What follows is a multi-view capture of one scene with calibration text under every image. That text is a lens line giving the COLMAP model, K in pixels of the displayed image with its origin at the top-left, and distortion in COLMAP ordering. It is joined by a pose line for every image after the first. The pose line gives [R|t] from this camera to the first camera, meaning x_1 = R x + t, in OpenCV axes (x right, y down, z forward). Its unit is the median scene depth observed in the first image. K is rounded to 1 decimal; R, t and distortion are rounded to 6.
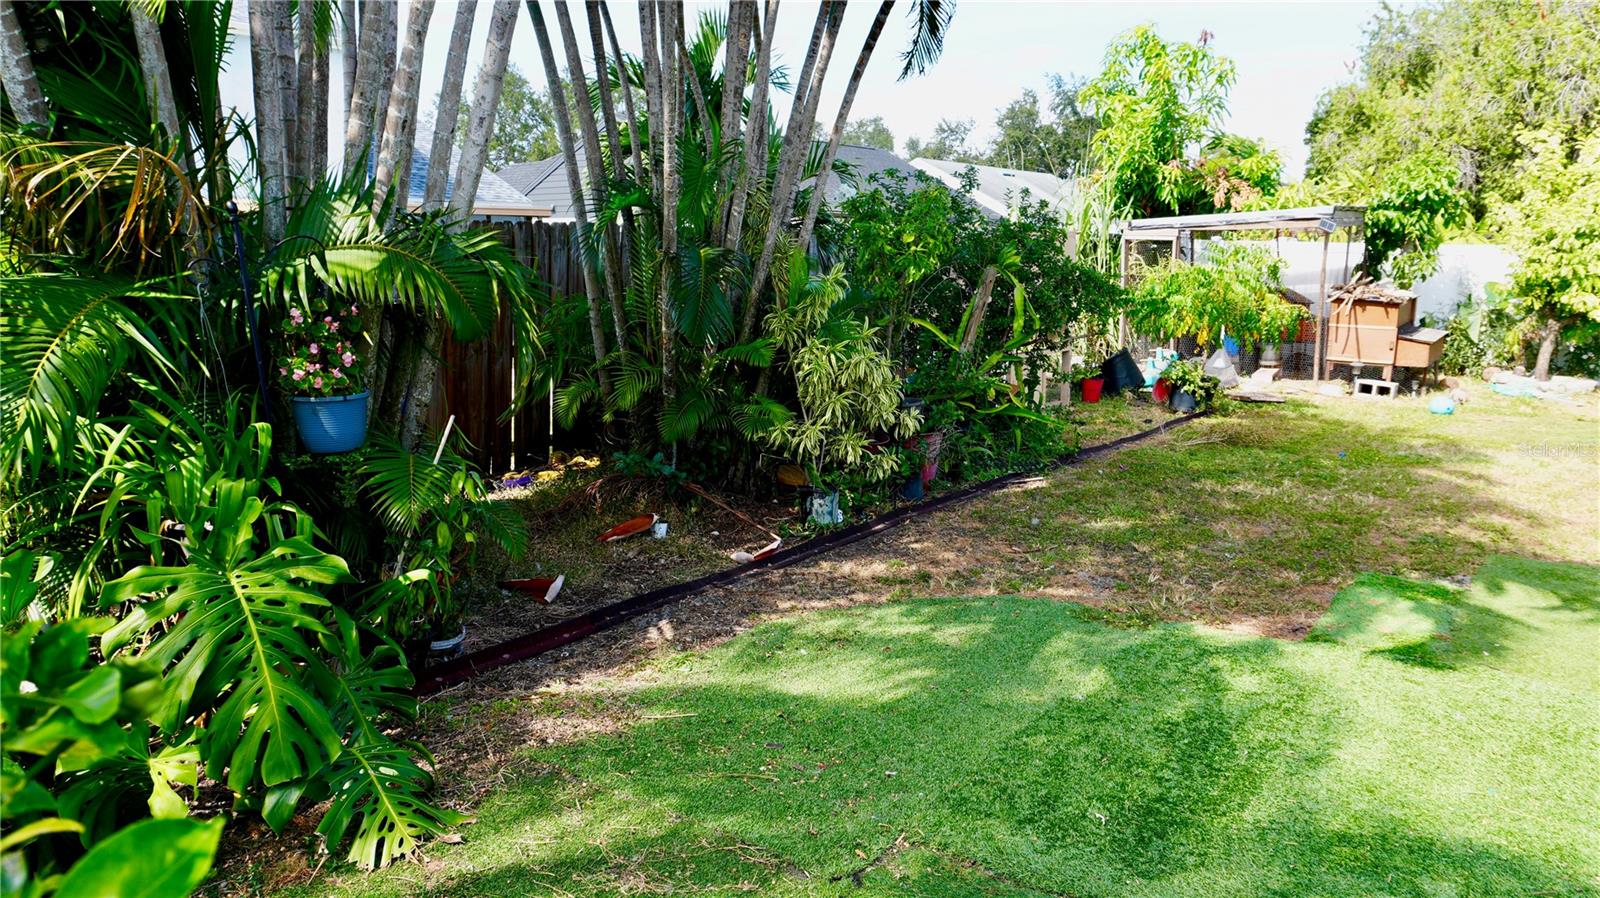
lens RADIAL K [[1050.4, 0, 802.0], [0, 1050.4, 443.7], [0, 0, 1]] dist [-0.016934, 0.003622]
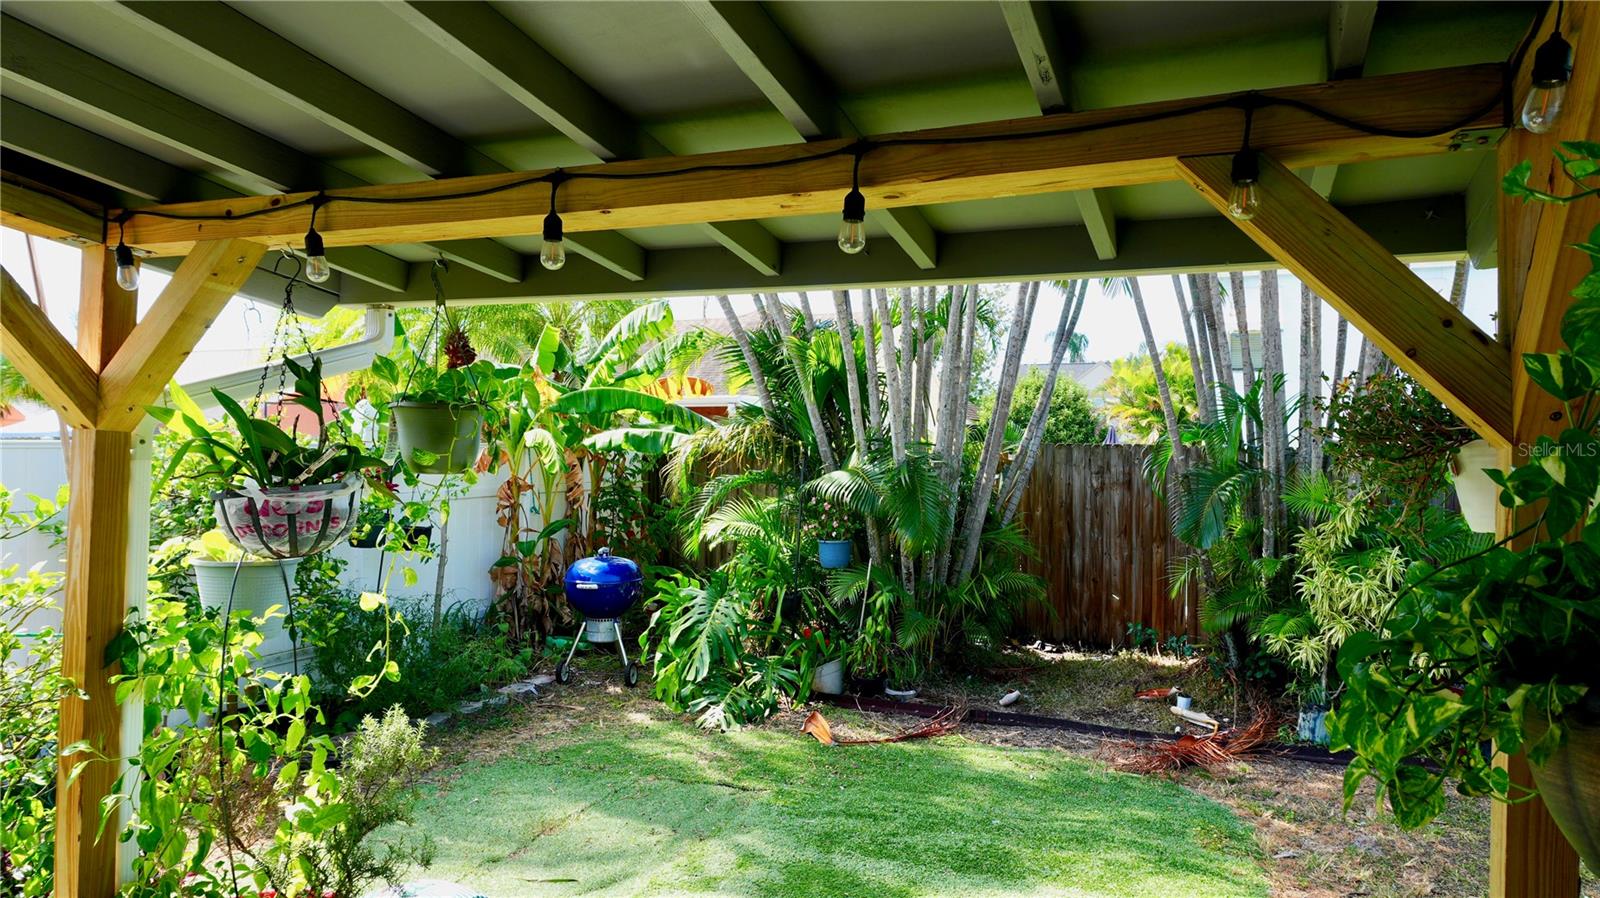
lens RADIAL K [[1050.4, 0, 807.8], [0, 1050.4, 451.8], [0, 0, 1]] dist [-0.016934, 0.003622]
pose [[0.270794, 0.003141, -0.962632, 0.874600], [-0.183499, 0.981827, -0.048416, -0.060891], [0.944986, 0.189753, 0.266450, 0.211565]]
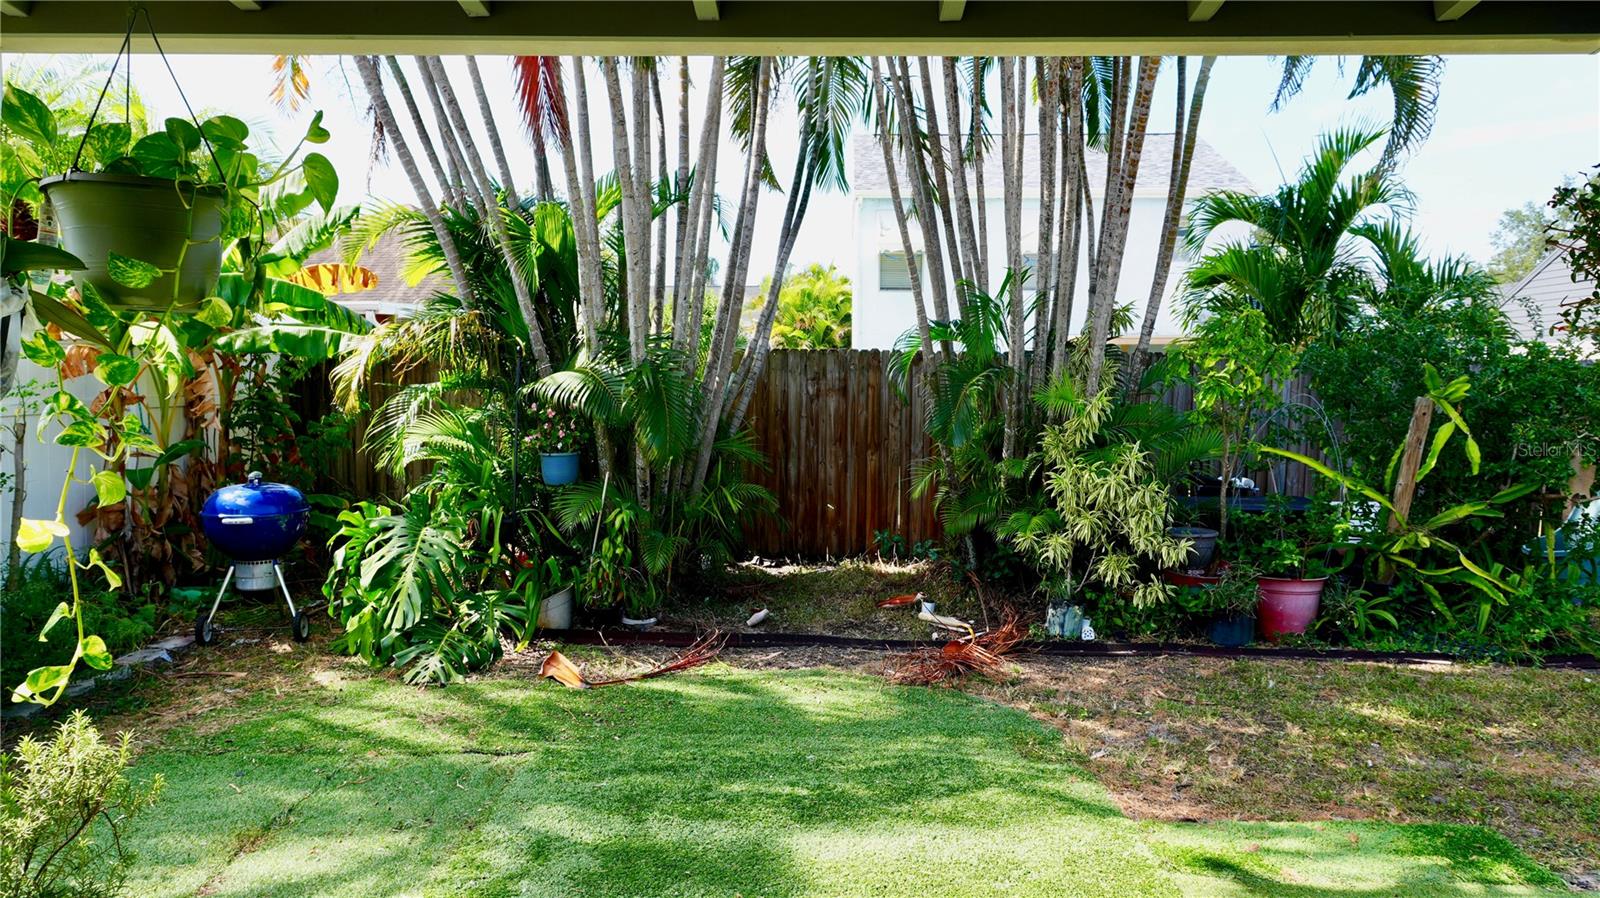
lens RADIAL K [[1050.4, 0, 804.0], [0, 1050.4, 450.2], [0, 0, 1]] dist [-0.016934, 0.003622]
pose [[0.584052, 0.058490, -0.809606, 0.705488], [-0.152352, 0.987574, -0.038559, -0.025443], [0.797291, 0.145865, 0.585706, 0.167329]]
